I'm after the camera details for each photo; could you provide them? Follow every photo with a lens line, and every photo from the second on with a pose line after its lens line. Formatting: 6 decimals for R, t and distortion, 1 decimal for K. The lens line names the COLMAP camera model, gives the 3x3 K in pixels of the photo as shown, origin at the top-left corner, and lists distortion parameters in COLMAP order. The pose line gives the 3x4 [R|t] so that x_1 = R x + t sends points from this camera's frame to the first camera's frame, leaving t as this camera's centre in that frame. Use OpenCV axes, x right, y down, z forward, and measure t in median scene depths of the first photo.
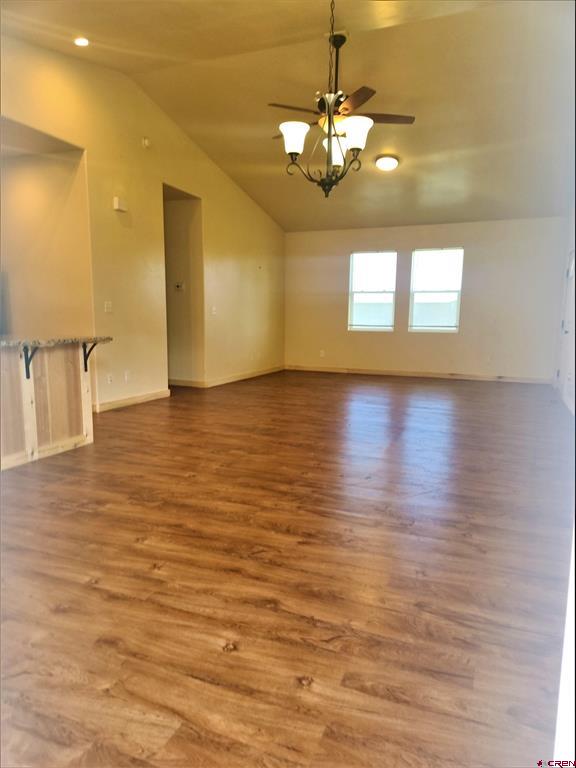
lens RADIAL K [[511.8, 0, 290.9], [0, 511.8, 390.4], [0, 0, 1]] dist [0.099346, -0.077890]
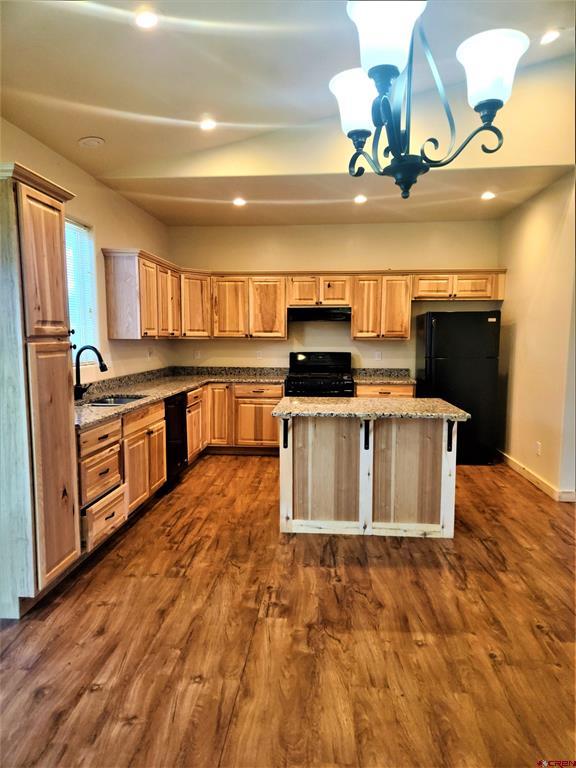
lens RADIAL K [[511.8, 0, 290.9], [0, 511.8, 390.4], [0, 0, 1]] dist [0.099346, -0.077890]
pose [[0.303534, 0.082817, -0.949215, 0.364880], [-0.136065, 0.989773, 0.042846, -0.159986], [0.943055, 0.116150, 0.311698, 0.591355]]
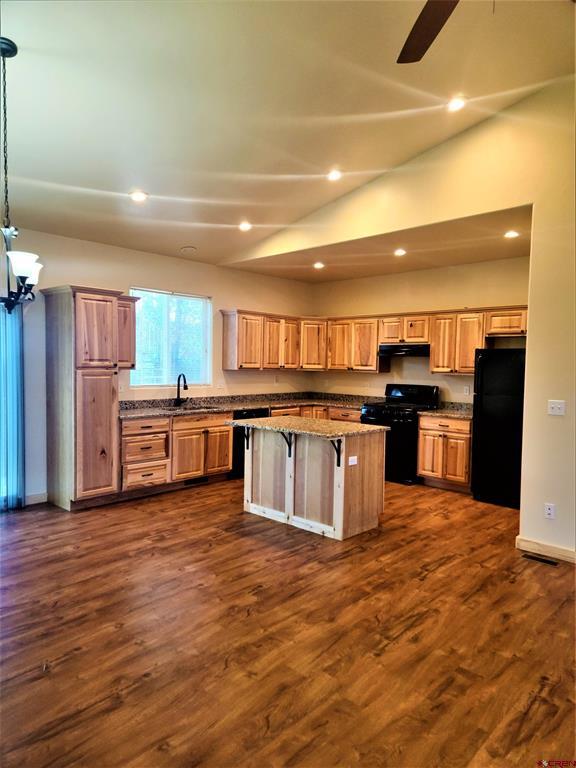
lens RADIAL K [[511.8, 0, 290.9], [0, 511.8, 390.4], [0, 0, 1]] dist [0.099346, -0.077890]
pose [[-0.357455, 0.025999, -0.933568, 0.678562], [-0.161243, 0.982883, 0.089111, -0.307061], [0.919906, 0.182385, -0.347144, 1.478729]]
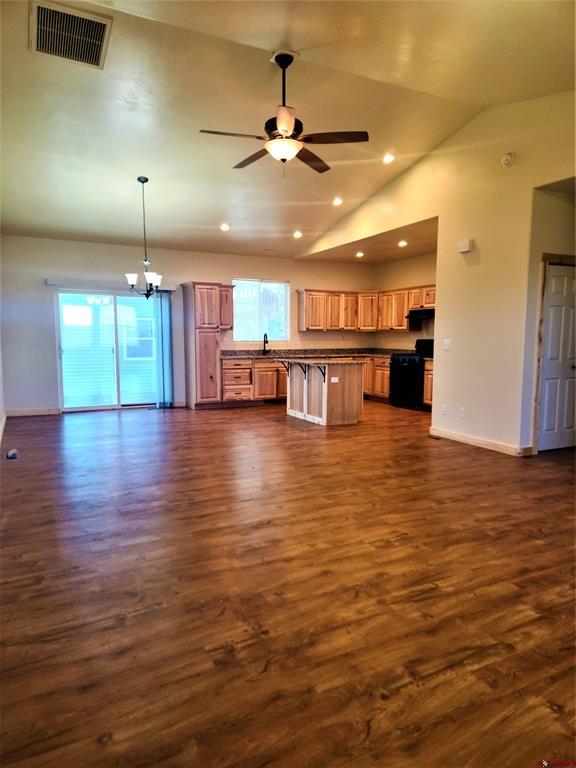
lens RADIAL K [[511.8, 0, 290.9], [0, 511.8, 390.4], [0, 0, 1]] dist [0.099346, -0.077890]
pose [[-0.653036, 0.061370, -0.754836, 1.137511], [-0.125867, 0.974054, 0.188085, -0.377193], [0.746794, 0.217835, -0.628368, 2.373217]]
